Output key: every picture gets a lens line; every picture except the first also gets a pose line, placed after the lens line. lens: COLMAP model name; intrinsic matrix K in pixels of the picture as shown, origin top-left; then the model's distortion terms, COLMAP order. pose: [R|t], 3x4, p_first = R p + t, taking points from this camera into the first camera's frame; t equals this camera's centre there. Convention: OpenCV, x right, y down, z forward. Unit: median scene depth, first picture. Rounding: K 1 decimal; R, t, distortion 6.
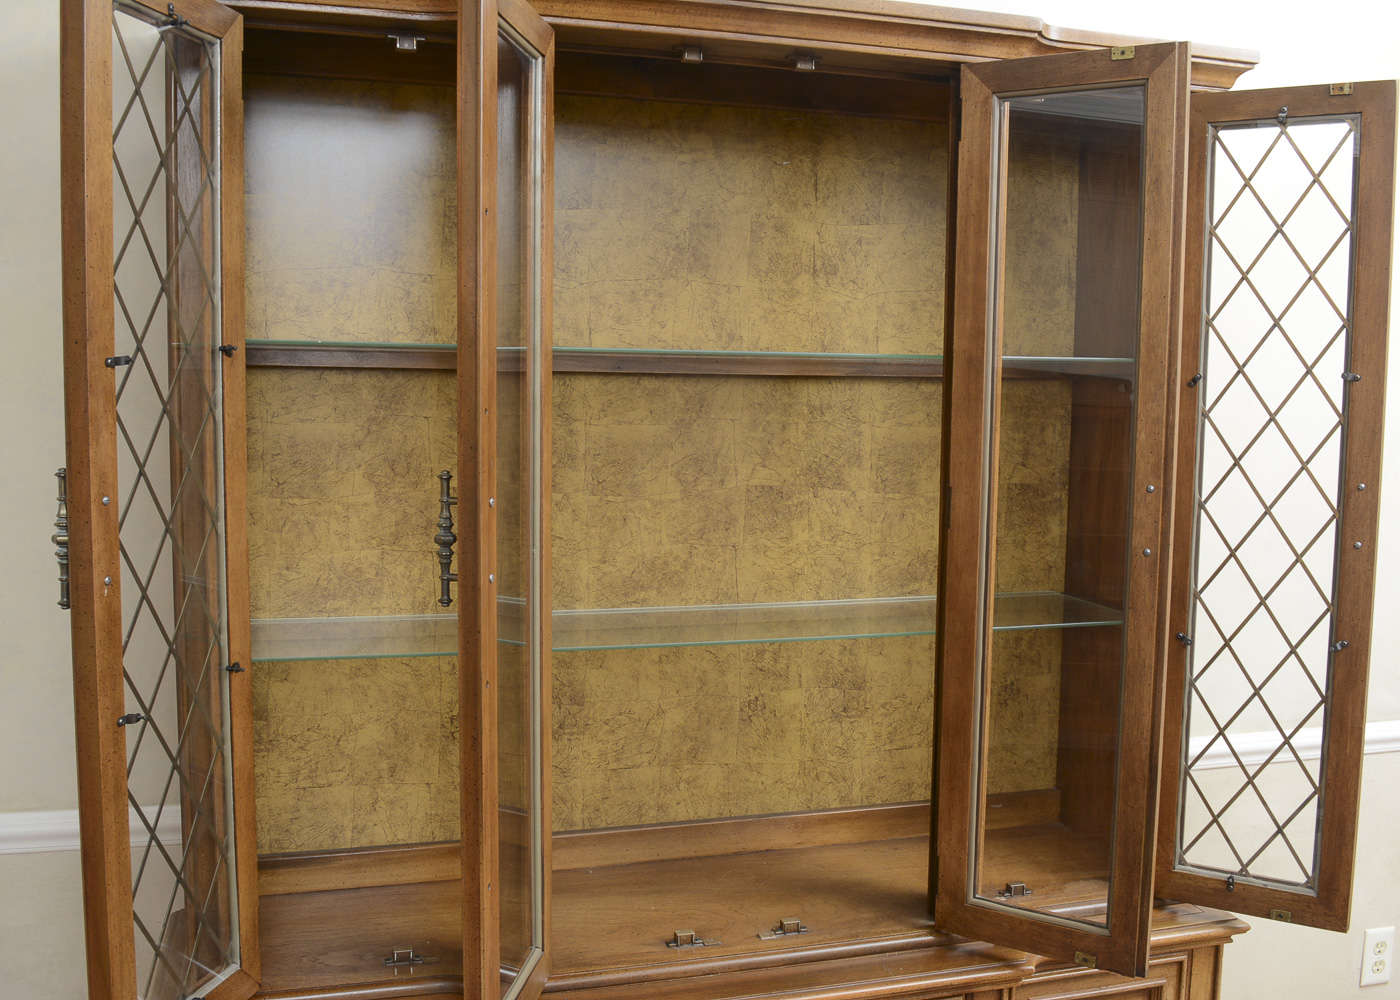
lens RADIAL K [[1426.1, 0, 700.1], [0, 1426.1, 503.1], [0, 0, 1]] dist [-0.048729, 0.000000]
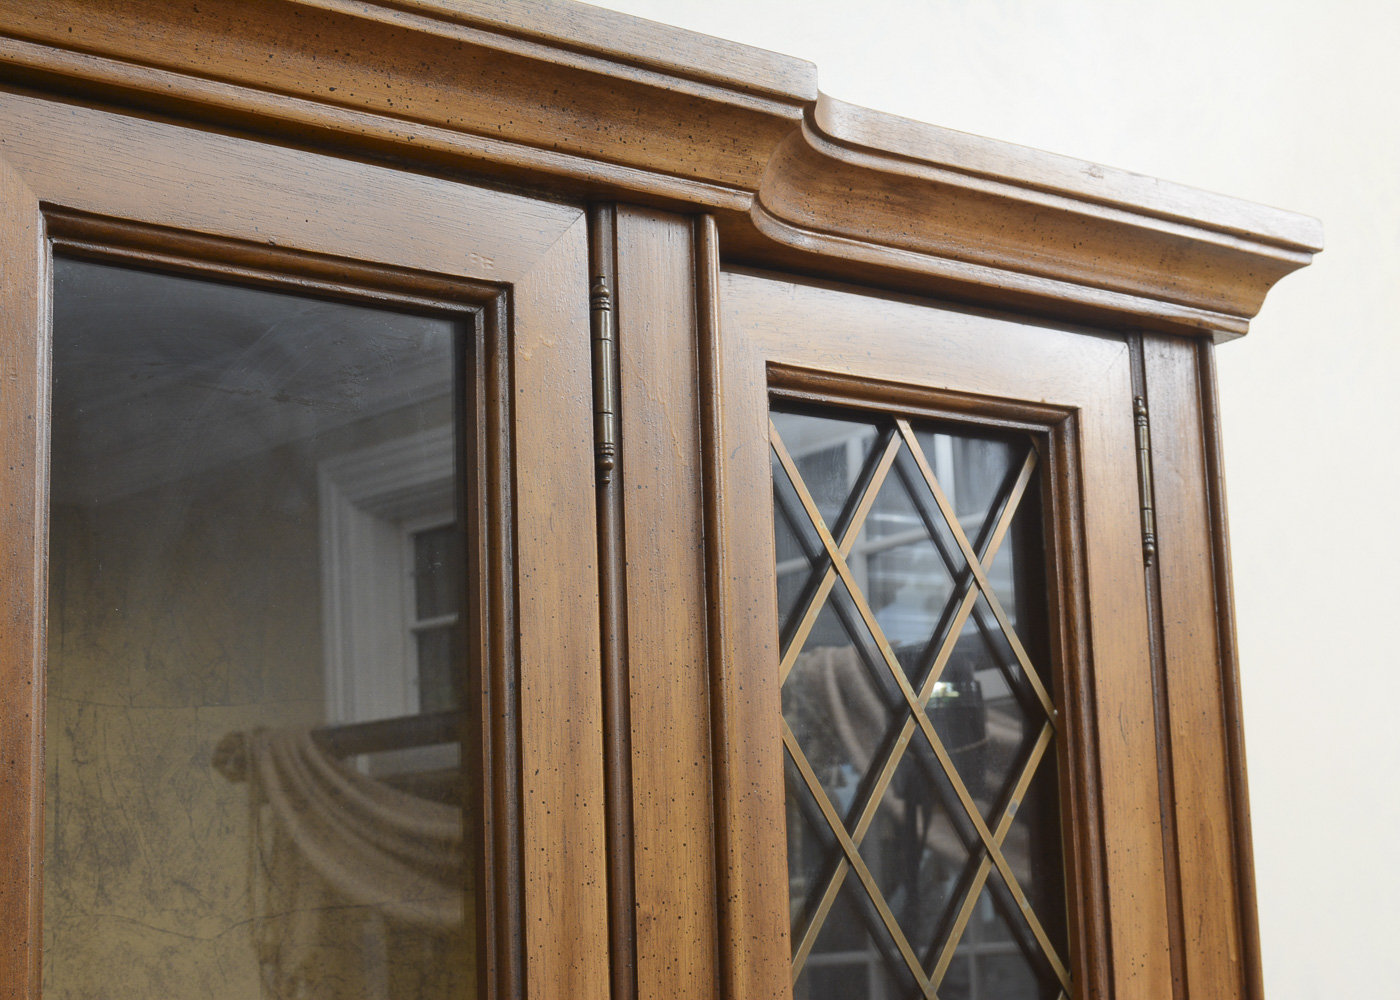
lens RADIAL K [[2531.3, 0, 699.3], [0, 2531.3, 499.8], [0, 0, 1]] dist [0.016910, 0.000000]
pose [[0.929310, 0.017787, 0.368873, 0.005712], [0.080010, 0.965419, -0.248123, -0.090172], [-0.360530, 0.260096, 0.895750, 0.439110]]
